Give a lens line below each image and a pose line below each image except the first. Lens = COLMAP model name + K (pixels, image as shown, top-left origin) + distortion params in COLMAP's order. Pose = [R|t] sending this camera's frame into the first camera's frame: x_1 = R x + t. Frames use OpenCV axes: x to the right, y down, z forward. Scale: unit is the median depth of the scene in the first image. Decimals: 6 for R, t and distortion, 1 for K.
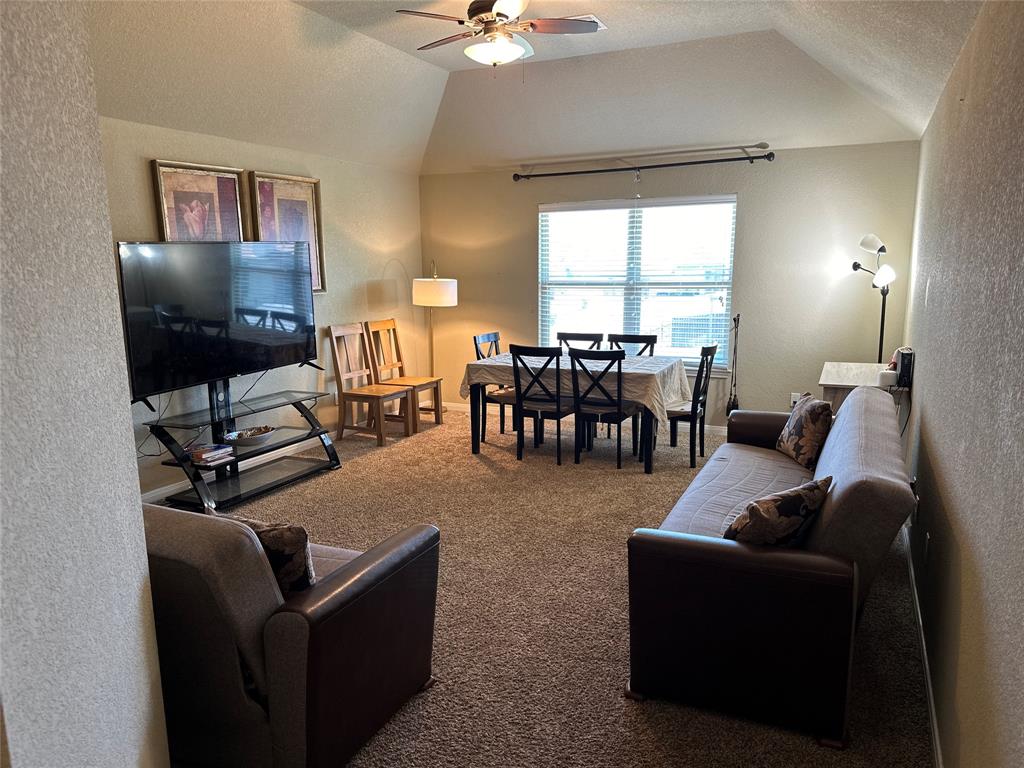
lens RADIAL K [[697.1, 0, 513.3], [0, 697.1, 386.0], [0, 0, 1]] dist [0.085612, -0.143914]
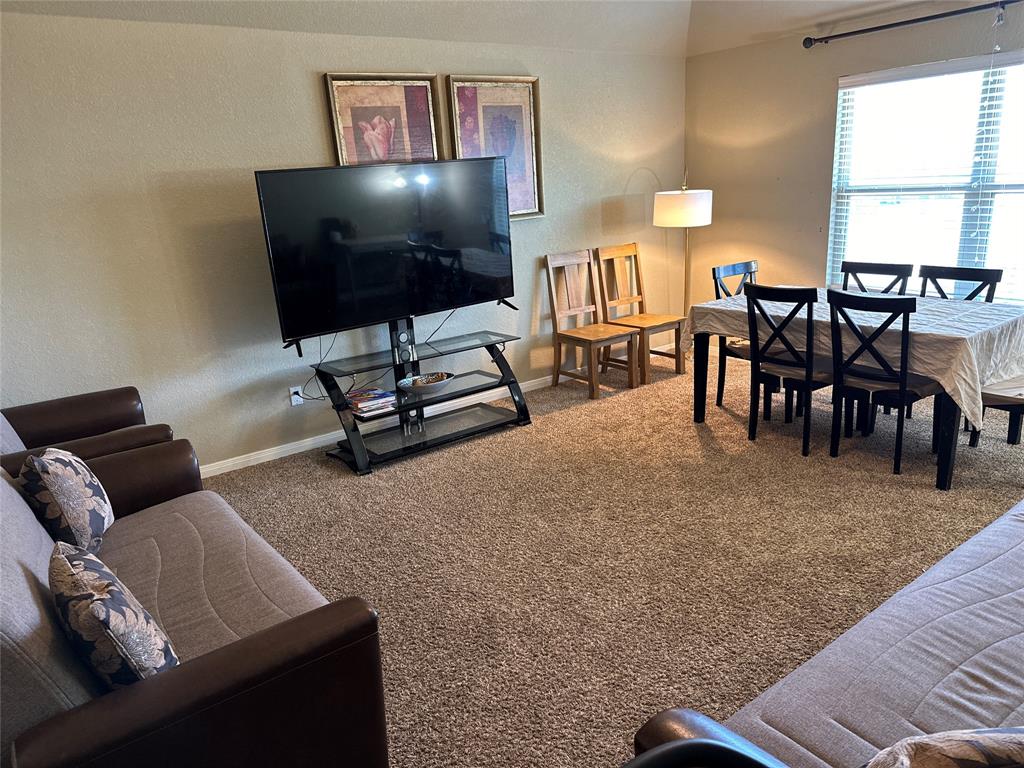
lens RADIAL K [[697.1, 0, 513.3], [0, 697.1, 386.0], [0, 0, 1]] dist [0.085612, -0.143914]
pose [[0.882383, 0.086944, -0.462430, 0.126387], [-0.029313, 0.991029, 0.130395, -0.040350], [0.469618, -0.101503, 0.877015, 0.230752]]
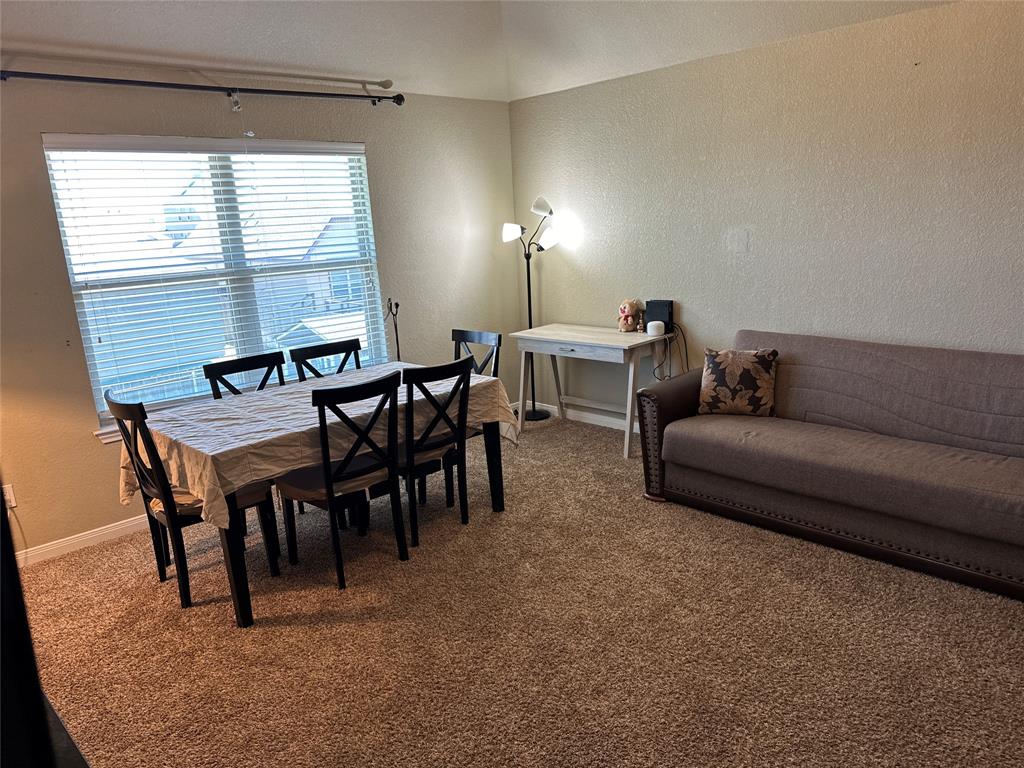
lens RADIAL K [[742.6, 0, 511.4], [0, 742.6, 363.1], [0, 0, 1]] dist [0.088000, -0.001199]
pose [[0.375602, -0.201676, 0.904572, -0.453916], [0.218680, 0.967762, 0.124962, -0.115826], [-0.900612, 0.150876, 0.407596, 0.602294]]
